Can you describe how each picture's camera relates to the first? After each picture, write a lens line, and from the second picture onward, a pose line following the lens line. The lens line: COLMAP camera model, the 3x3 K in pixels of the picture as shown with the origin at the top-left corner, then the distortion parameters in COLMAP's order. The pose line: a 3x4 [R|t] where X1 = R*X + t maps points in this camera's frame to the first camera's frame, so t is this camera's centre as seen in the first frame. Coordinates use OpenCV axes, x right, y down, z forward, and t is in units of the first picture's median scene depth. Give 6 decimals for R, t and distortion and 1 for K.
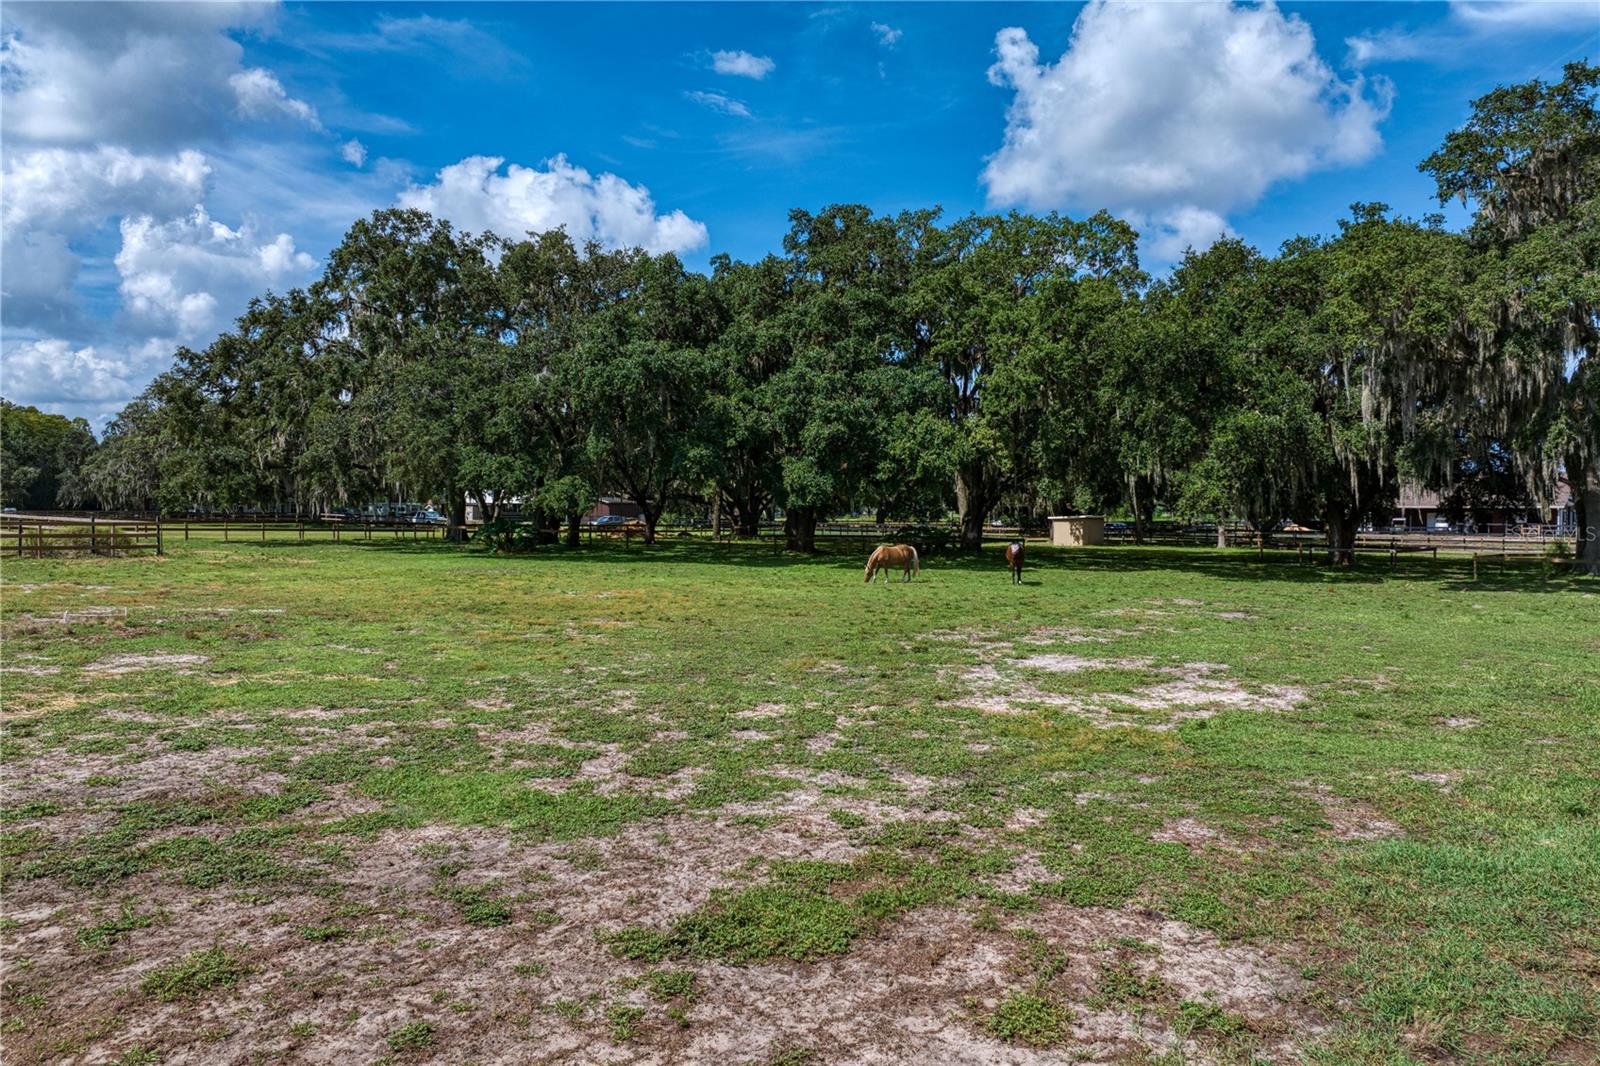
lens RADIAL K [[1108.2, 0, 800.0], [0, 1108.2, 533.0], [0, 0, 1]] dist [-0.056123, 0.027686]
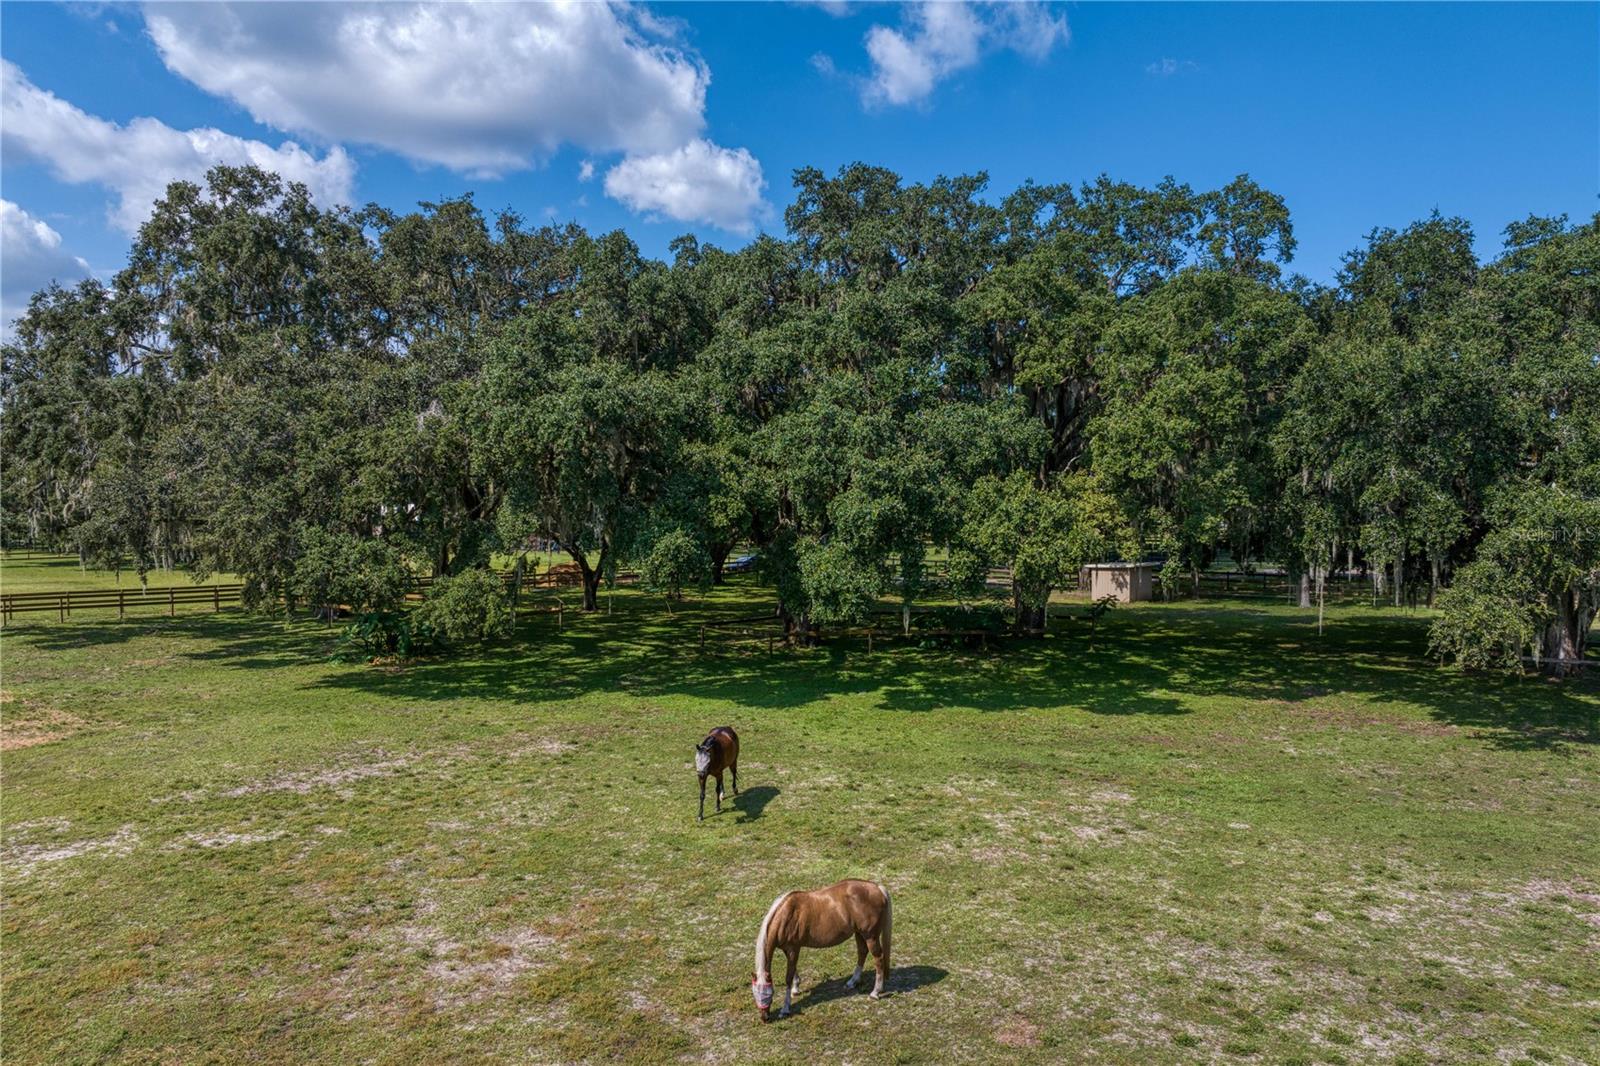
lens RADIAL K [[1108.2, 0, 800.0], [0, 1108.2, 533.0], [0, 0, 1]] dist [-0.056123, 0.027686]
pose [[0.998269, -0.006925, 0.058410, -0.051633], [0.006347, 0.999929, 0.010078, -0.077315], [-0.058476, -0.009689, 0.998242, 0.330255]]
